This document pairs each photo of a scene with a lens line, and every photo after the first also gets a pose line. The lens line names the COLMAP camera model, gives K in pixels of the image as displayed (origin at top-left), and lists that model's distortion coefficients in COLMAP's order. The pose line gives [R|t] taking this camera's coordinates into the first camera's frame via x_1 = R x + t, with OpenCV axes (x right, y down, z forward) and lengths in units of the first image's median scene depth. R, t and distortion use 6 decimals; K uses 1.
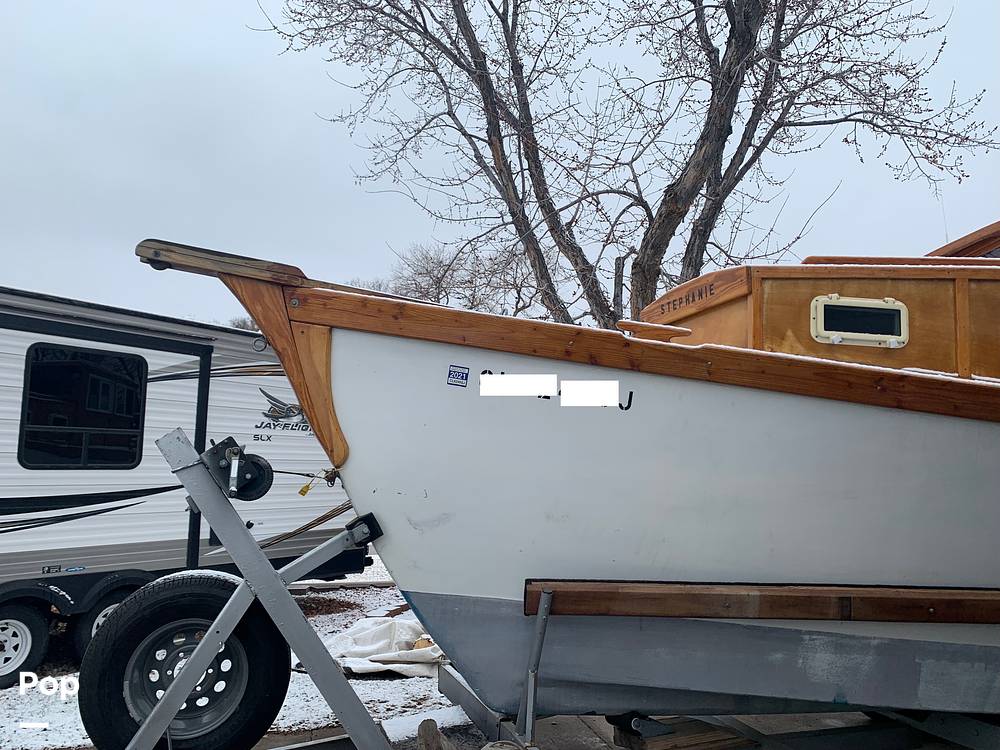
lens RADIAL K [[755.4, 0, 511.4], [0, 755.4, 376.6], [0, 0, 1]] dist [0.039412, -0.043291]
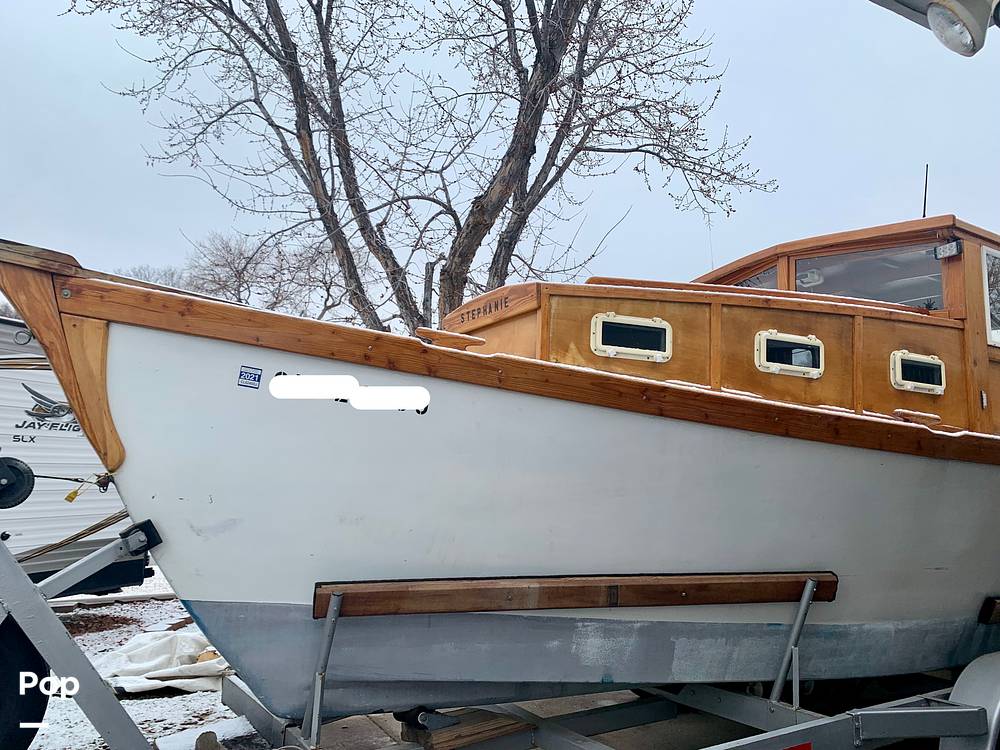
lens RADIAL K [[755.4, 0, 509.9], [0, 755.4, 372.9], [0, 0, 1]] dist [0.039412, -0.043291]
pose [[0.969257, 0.027250, 0.244536, 0.009706], [-0.025443, 0.999621, -0.010547, -0.003132], [-0.244731, 0.004001, 0.969583, -0.023278]]
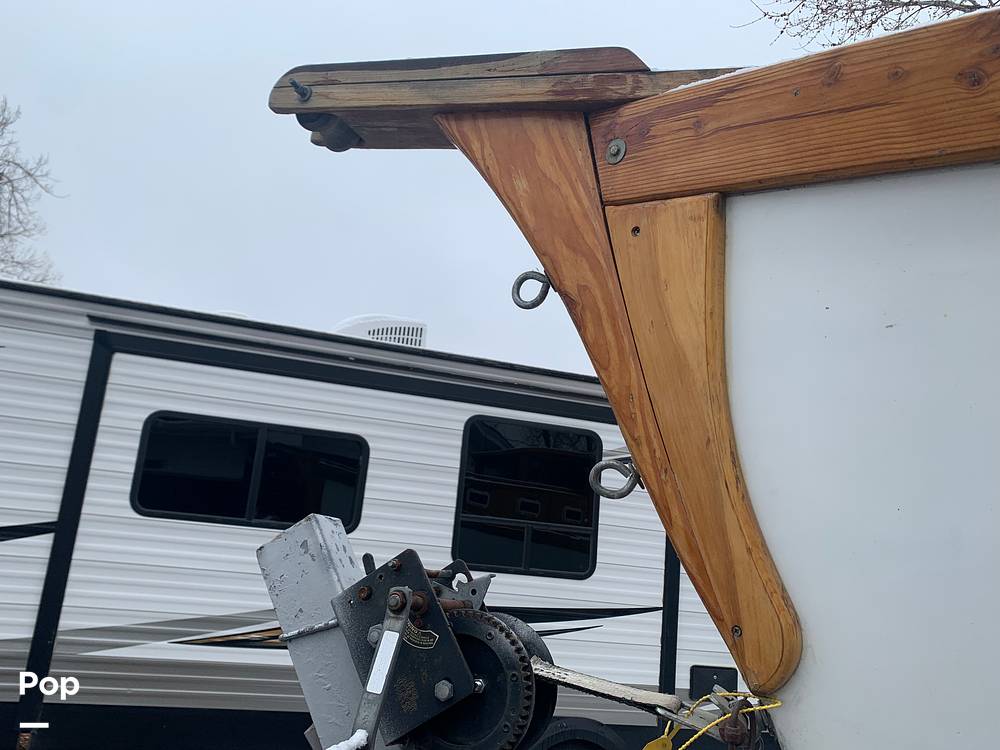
lens RADIAL K [[755.4, 0, 495.6], [0, 755.4, 370.3], [0, 0, 1]] dist [0.039412, -0.043291]
pose [[0.759818, -0.082773, -0.644845, -0.082066], [-0.011668, 0.989966, -0.140821, 0.031340], [0.650031, 0.114523, 0.751228, 0.499471]]
